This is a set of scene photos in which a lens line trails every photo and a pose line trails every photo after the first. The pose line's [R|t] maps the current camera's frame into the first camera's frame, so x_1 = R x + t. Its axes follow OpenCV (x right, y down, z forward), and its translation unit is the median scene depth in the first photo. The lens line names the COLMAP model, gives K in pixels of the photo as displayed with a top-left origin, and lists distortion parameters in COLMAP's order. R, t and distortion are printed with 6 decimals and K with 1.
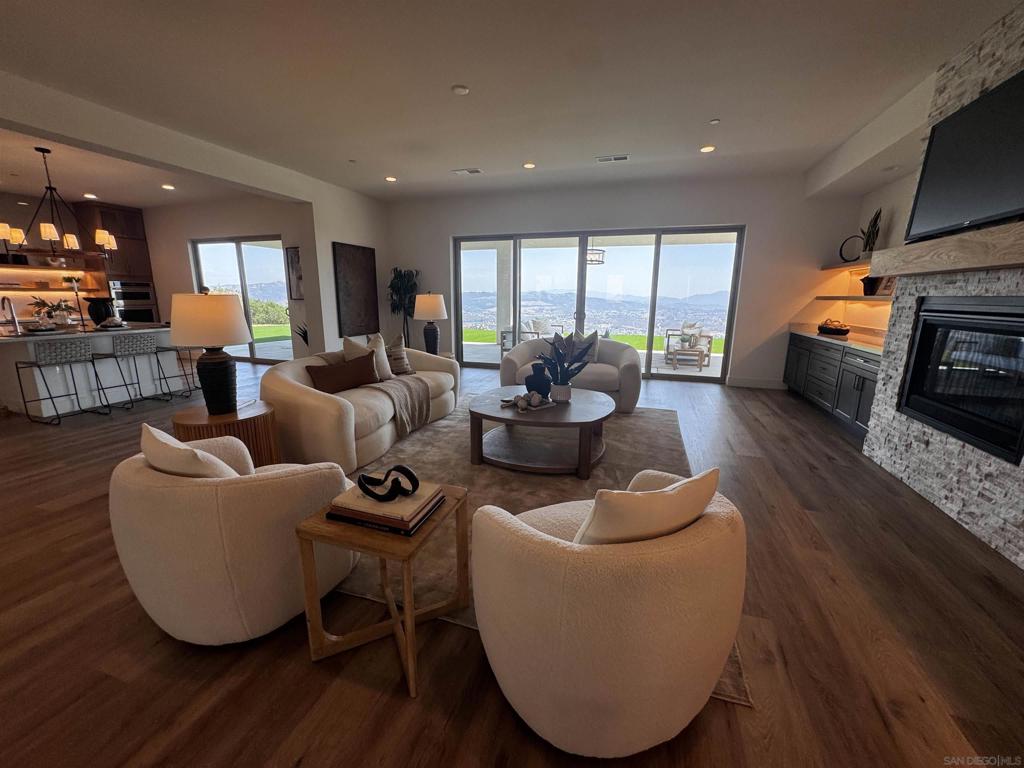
lens RADIAL K [[410.9, 0, 511.8], [0, 410.9, 381.9], [0, 0, 1]] dist [-0.001704, -0.000131]
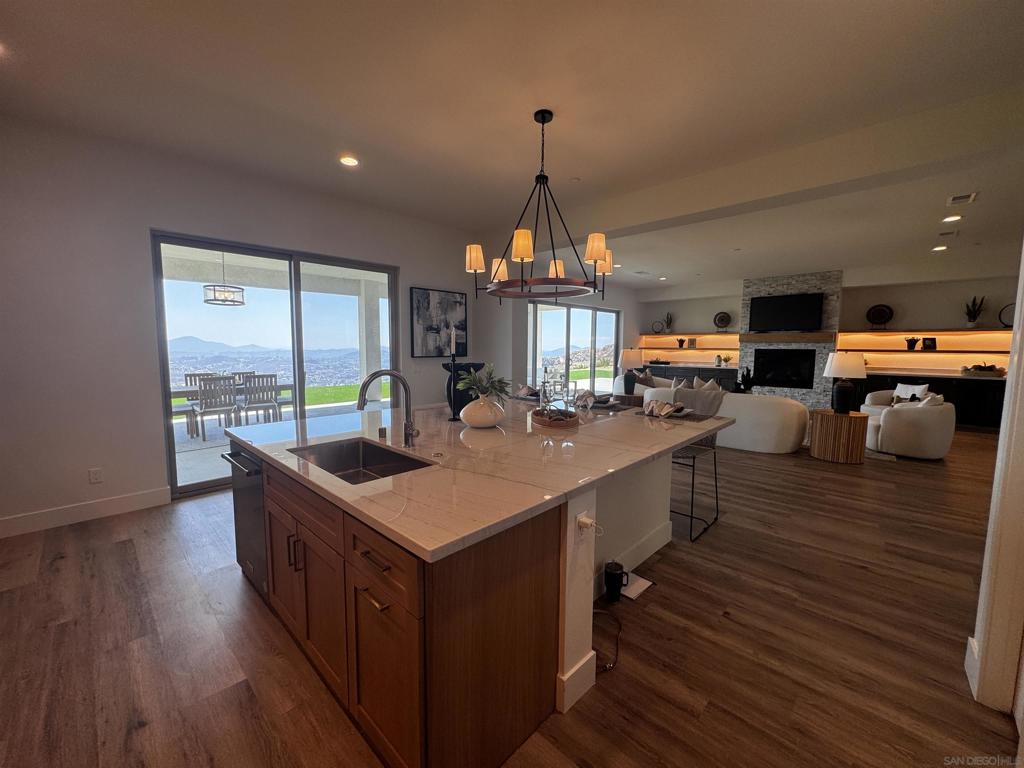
lens RADIAL K [[411.3, 0, 512.0], [0, 411.3, 384.0], [0, 0, 1]] dist [-0.003792, 0.000133]
pose [[0.425364, -0.090246, 0.900512, -1.702717], [0.183409, 0.982965, 0.011874, -0.202836], [-0.886243, 0.160111, 0.434669, 0.833705]]
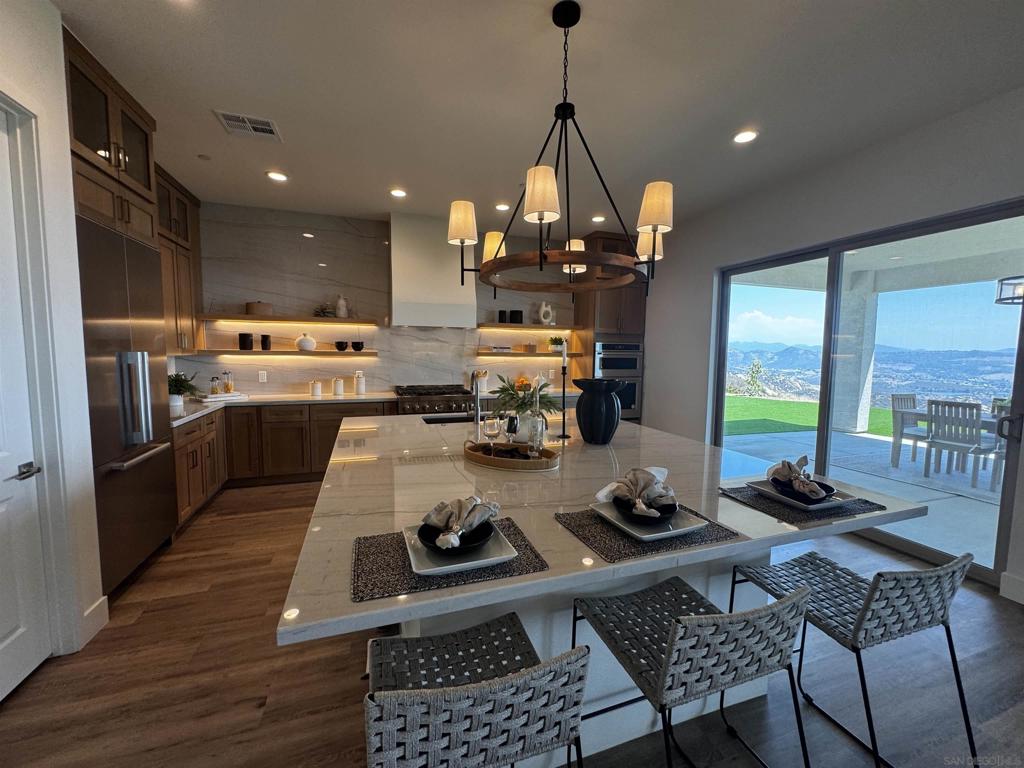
lens RADIAL K [[413.9, 0, 512.0], [0, 413.9, 384.0], [0, 0, 1]] dist [-0.003105, -0.000240]
pose [[0.614023, 0.064844, -0.786620, -0.832302], [-0.169171, 0.984271, -0.050916, -0.189995], [0.770945, 0.164336, 0.615335, 0.764825]]
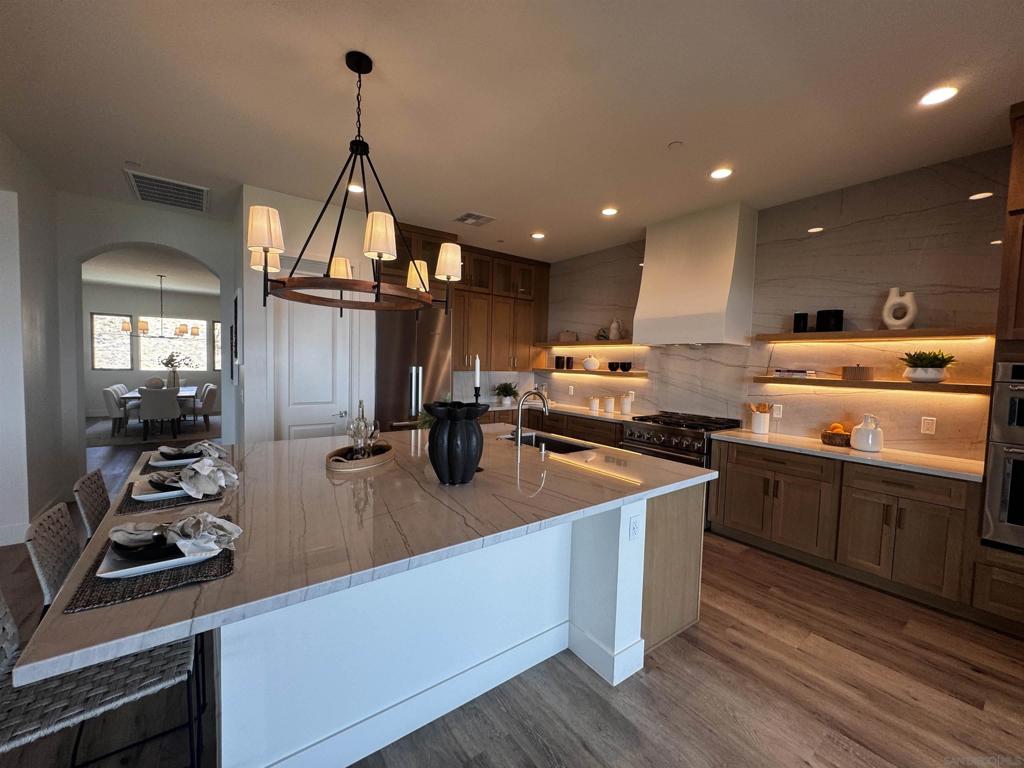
lens RADIAL K [[413.9, 0, 512.0], [0, 413.9, 384.0], [0, 0, 1]] dist [-0.003105, -0.000240]
pose [[-0.567929, 0.019871, -0.822838, -0.859328], [-0.198505, 0.966892, 0.160359, -0.337102], [0.798782, 0.254410, -0.545181, 1.431533]]
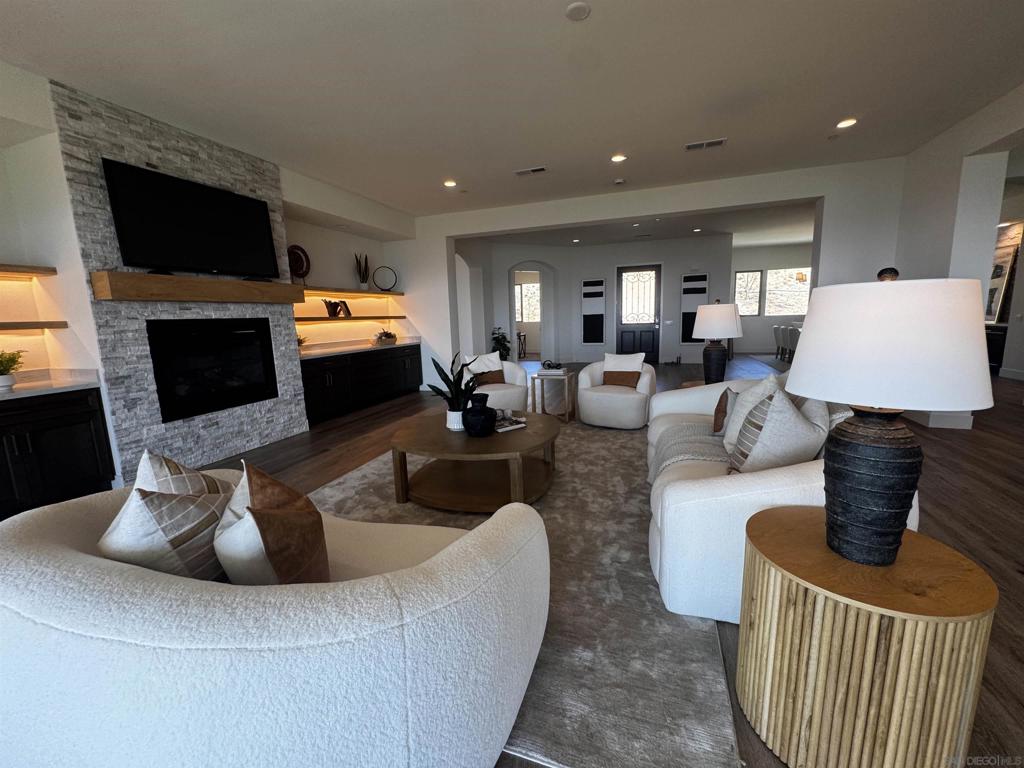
lens RADIAL K [[414.1, 0, 511.8], [0, 414.1, 383.5], [0, 0, 1]] dist [-0.002992, -0.000330]
pose [[-0.999529, 0.020153, 0.023124, -0.012709], [0.027128, 0.932643, 0.359779, -0.264974], [-0.014316, 0.360237, -0.932751, 1.309347]]
